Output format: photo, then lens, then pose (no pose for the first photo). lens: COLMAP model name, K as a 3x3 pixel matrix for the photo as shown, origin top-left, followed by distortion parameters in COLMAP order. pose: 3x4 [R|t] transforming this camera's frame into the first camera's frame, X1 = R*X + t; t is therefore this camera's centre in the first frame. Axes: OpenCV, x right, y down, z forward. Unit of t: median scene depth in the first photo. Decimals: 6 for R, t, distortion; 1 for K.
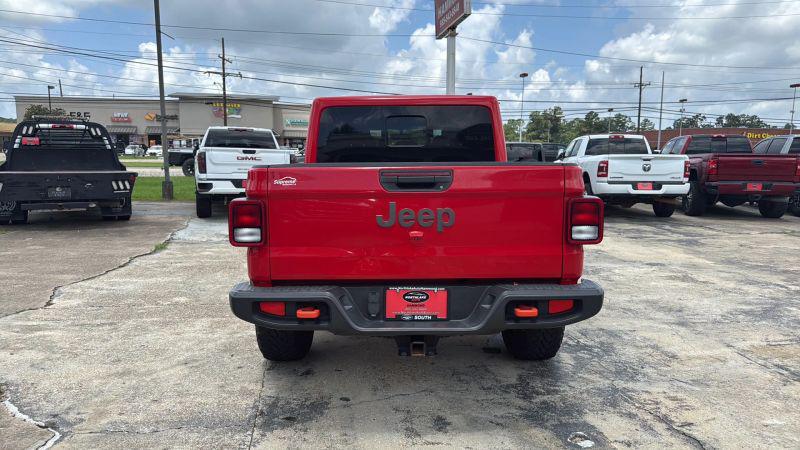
lens RADIAL K [[542.1, 0, 398.2], [0, 542.1, 226.9], [0, 0, 1]] dist [0.005569, -0.006775]
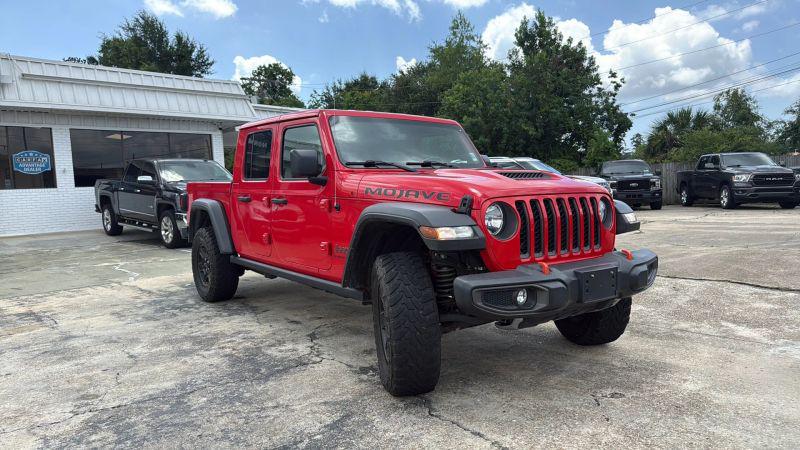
lens RADIAL K [[538.2, 0, 405.7], [0, 538.2, 223.8], [0, 0, 1]] dist [0.053343, -0.079324]
pose [[-0.806595, 0.062020, -0.587842, 0.409854], [-0.042834, 0.985733, 0.162773, -0.153540], [0.589551, 0.156472, -0.792431, 1.470972]]
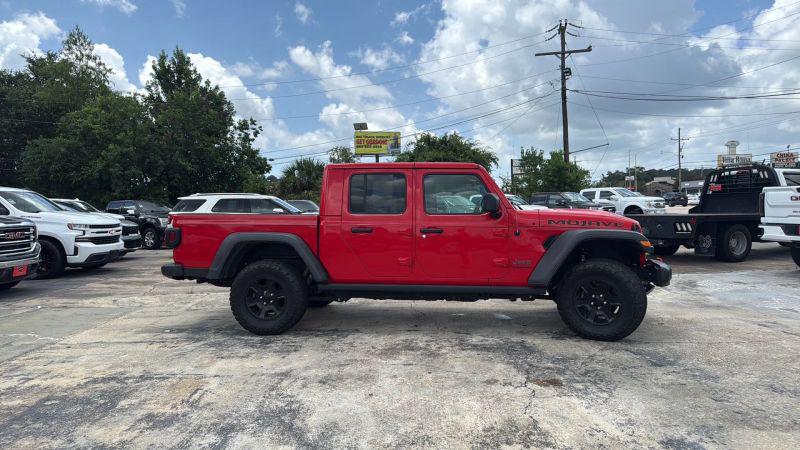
lens RADIAL K [[534.9, 0, 399.0], [0, 534.9, 229.4], [0, 0, 1]] dist [0.061345, -0.090019]
pose [[-0.158516, 0.031640, -0.986849, 0.987471], [-0.098062, 0.994040, 0.047622, -0.101208], [0.982475, 0.104321, -0.154469, 0.911703]]
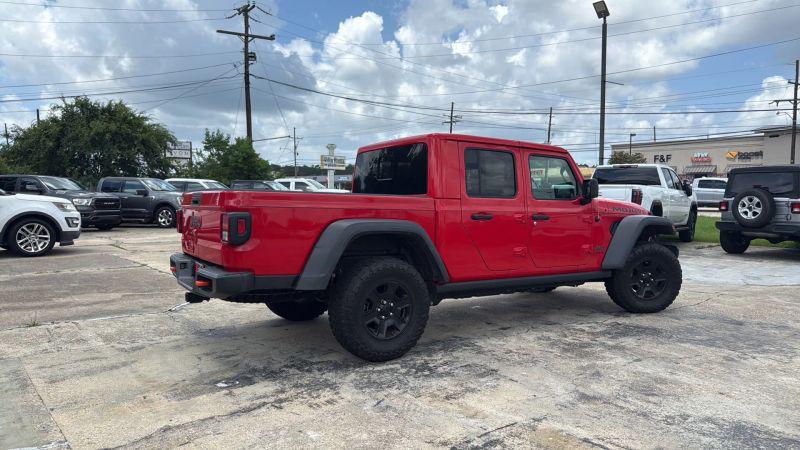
lens RADIAL K [[534.4, 0, 407.1], [0, 534.4, 234.6], [0, 0, 1]] dist [0.075663, -0.111602]
pose [[0.535941, 0.054899, -0.842468, 0.700209], [-0.104159, 0.994560, -0.001451, -0.016562], [0.837805, 0.088529, 0.538744, 0.239132]]
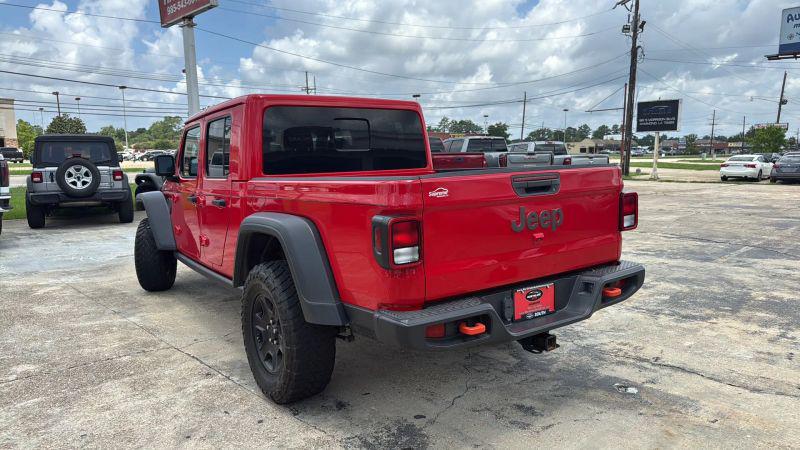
lens RADIAL K [[543.9, 0, 397.9], [0, 543.9, 234.2], [0, 0, 1]] dist [0.001994, 0.000244]
pose [[0.826284, -0.097983, 0.554665, -0.295777], [0.089824, 0.995073, 0.041972, -0.022213], [-0.556045, 0.015142, 0.831014, 0.101355]]
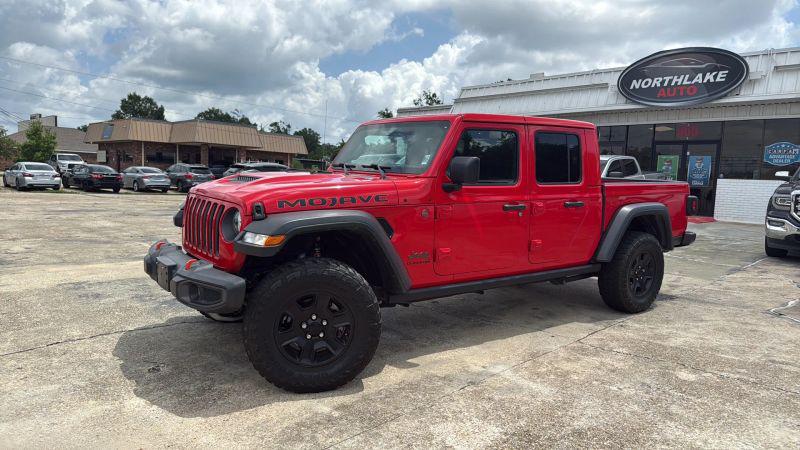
lens RADIAL K [[535.2, 0, 411.8], [0, 535.2, 227.2], [0, 0, 1]] dist [0.063834, -0.088962]
pose [[-0.591912, -0.108824, 0.798623, -0.576677], [0.059120, 0.982312, 0.177672, -0.161824], [-0.803832, 0.152381, -0.575008, 1.312665]]
